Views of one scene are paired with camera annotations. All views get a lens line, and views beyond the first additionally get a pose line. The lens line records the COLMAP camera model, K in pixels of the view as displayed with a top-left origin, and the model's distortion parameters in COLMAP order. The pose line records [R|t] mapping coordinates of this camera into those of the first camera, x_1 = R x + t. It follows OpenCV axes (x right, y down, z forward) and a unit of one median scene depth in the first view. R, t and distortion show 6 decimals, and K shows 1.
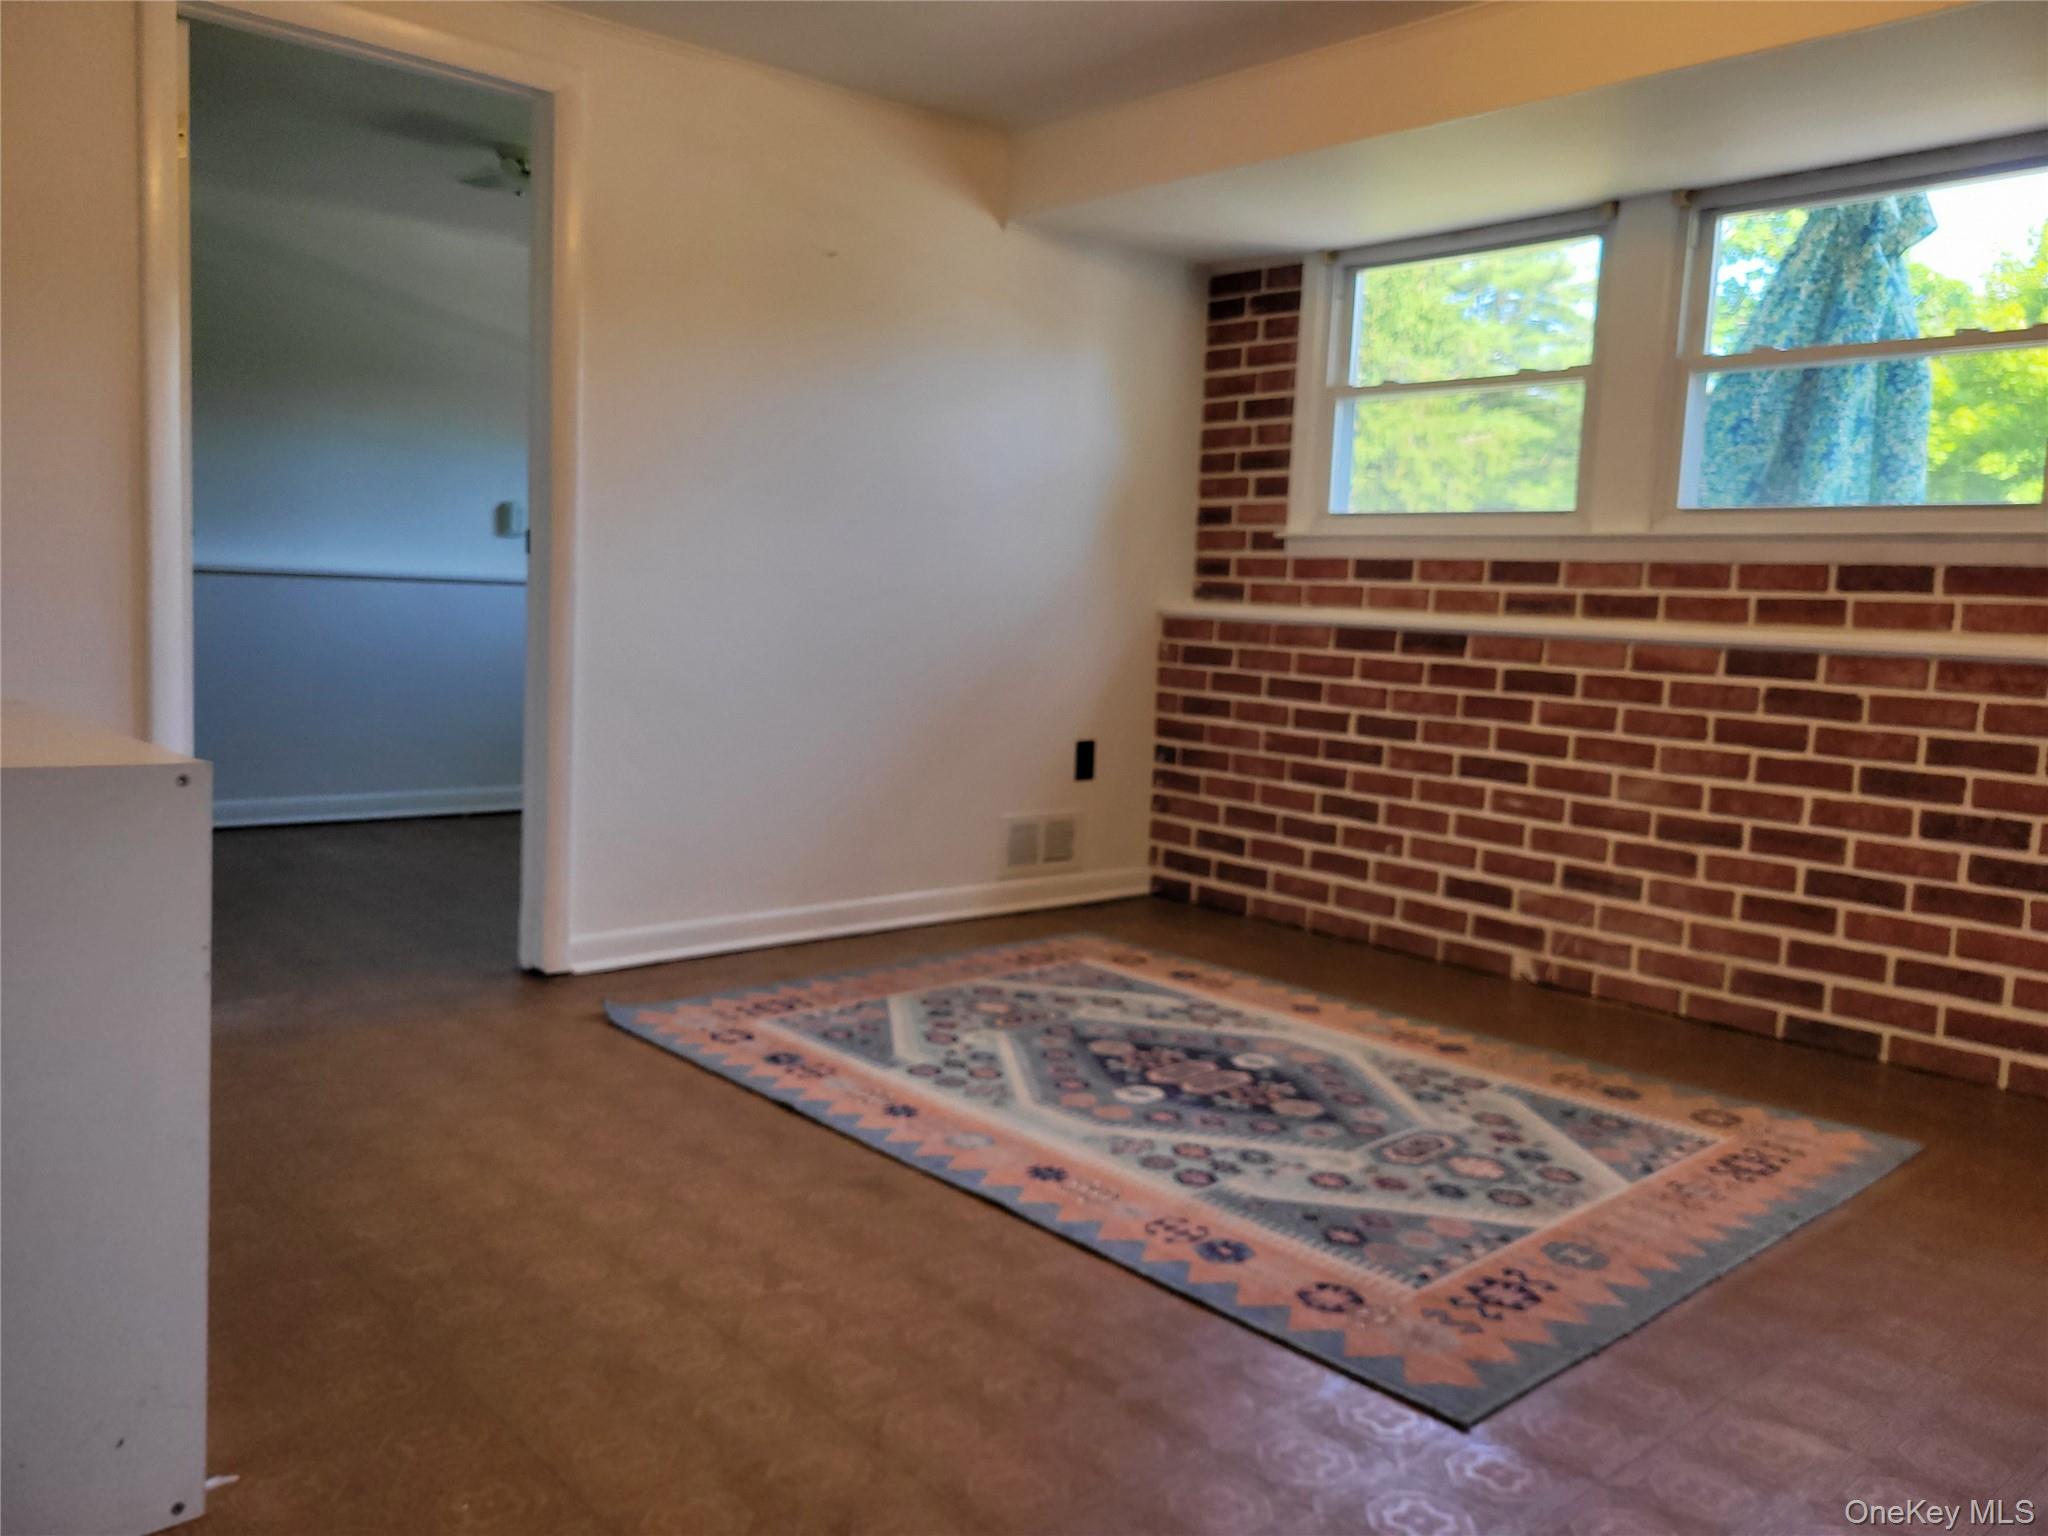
lens RADIAL K [[1582.9, 0, 1004.0], [0, 1582.9, 760.0], [0, 0, 1]] dist [0.020291, -0.015820]
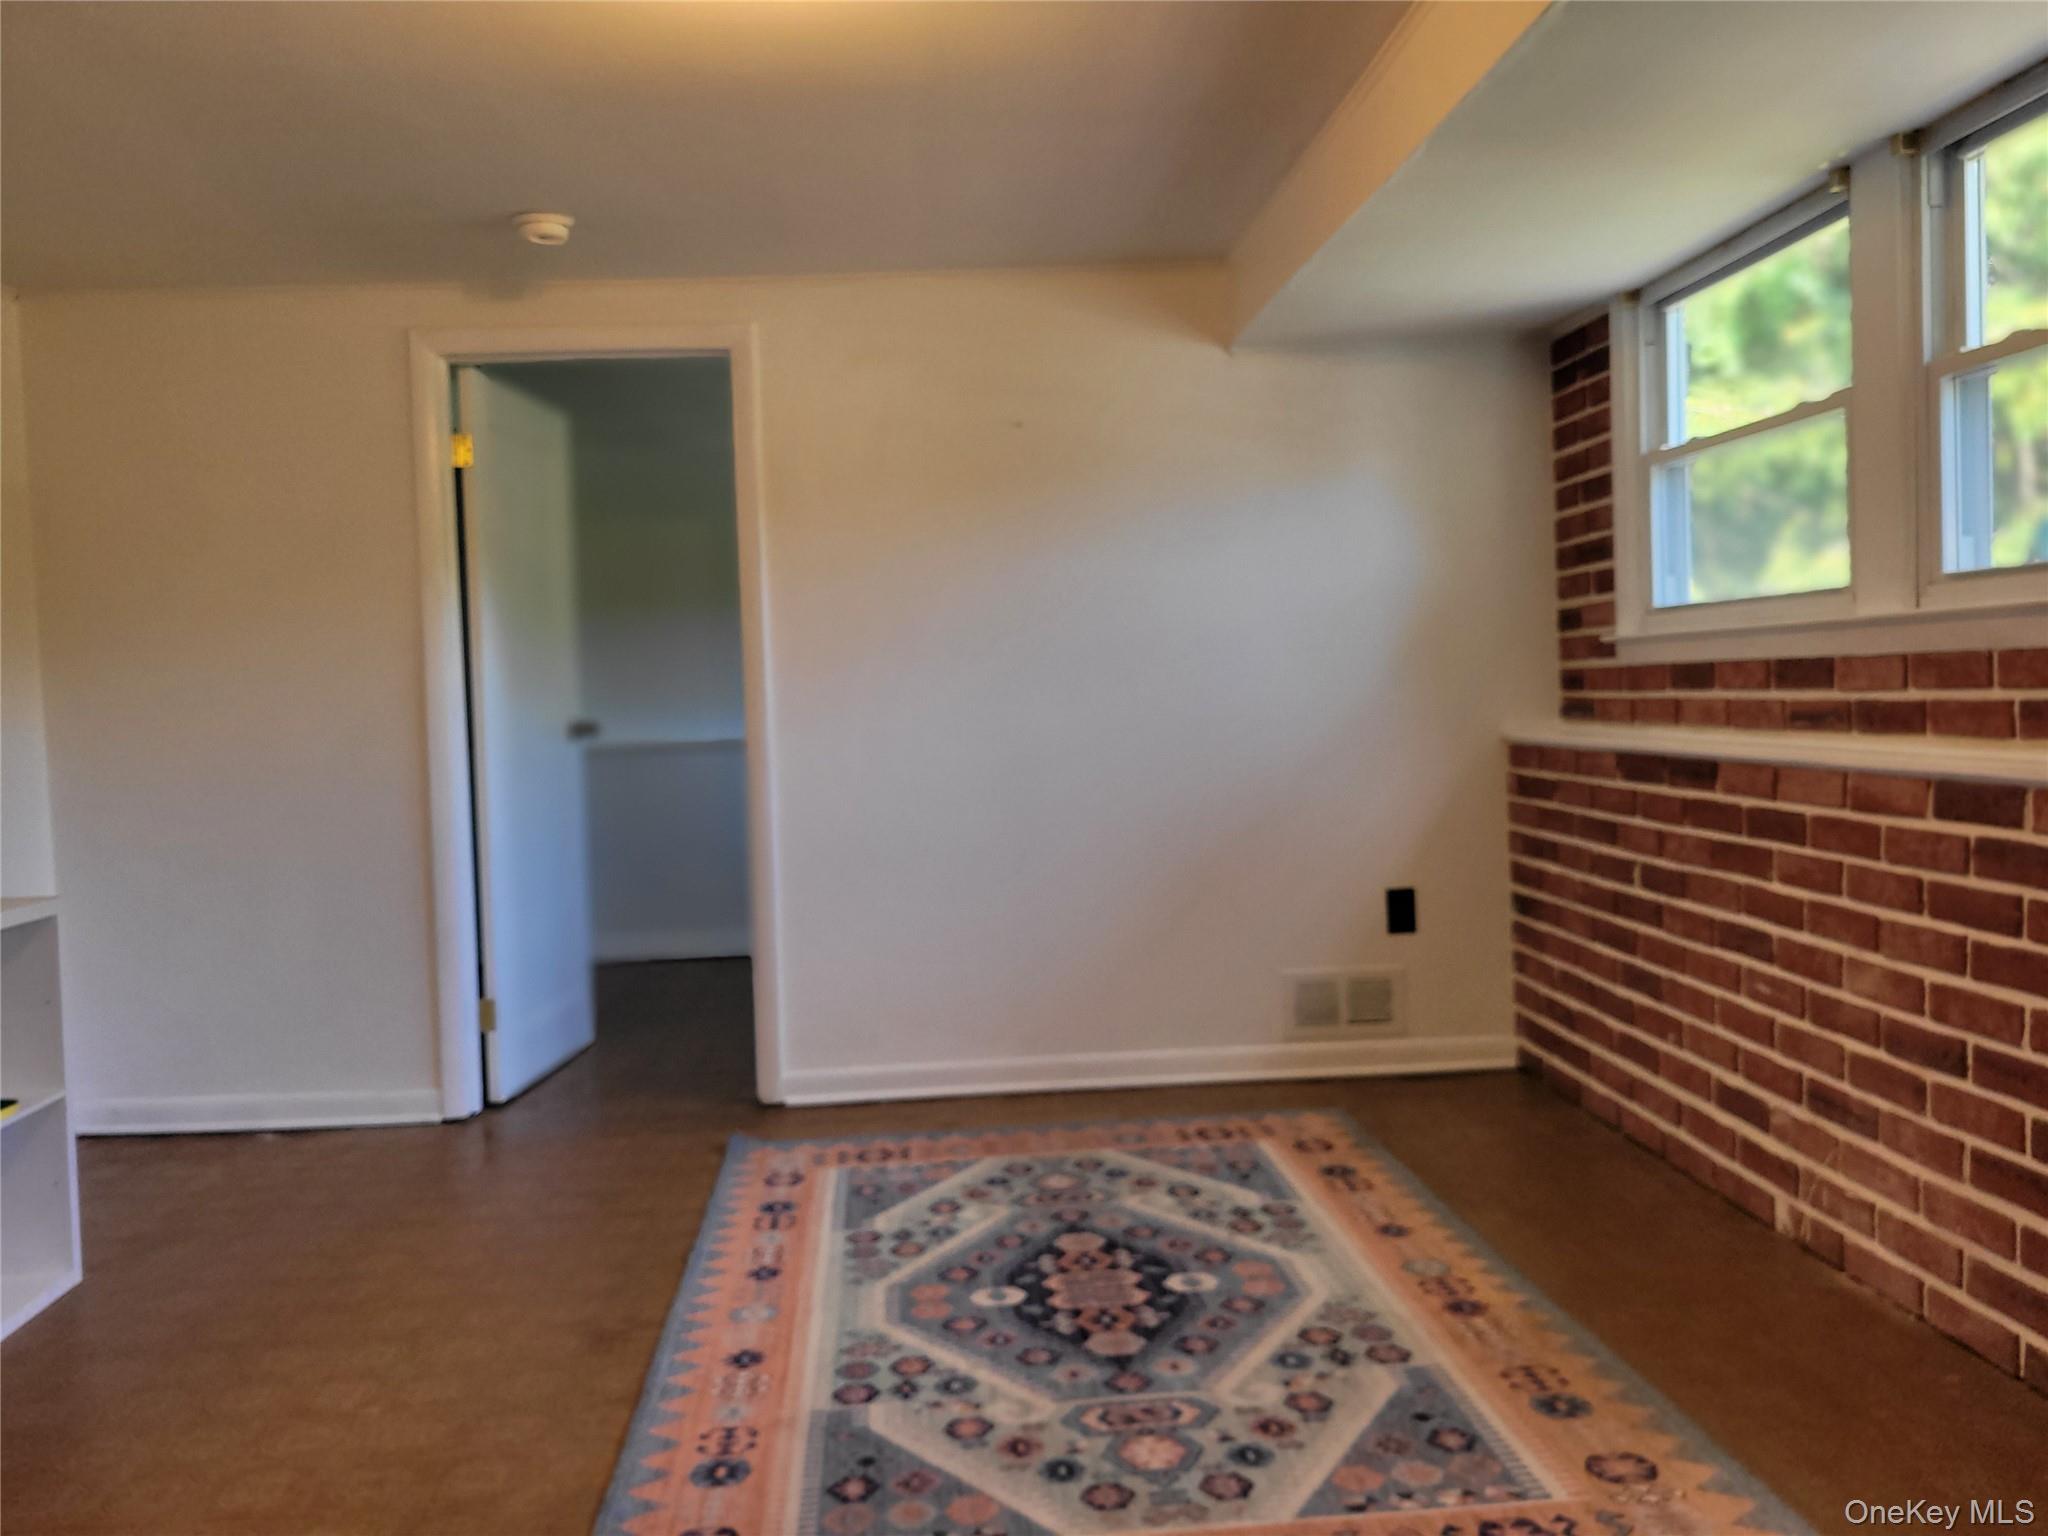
lens RADIAL K [[1582.9, 0, 1004.0], [0, 1582.9, 760.4], [0, 0, 1]] dist [0.020291, -0.015820]
pose [[0.781877, -0.043188, -0.621935, 0.565188], [0.003714, 0.997903, -0.064627, -0.035657], [0.623421, 0.048220, 0.780398, 0.216172]]
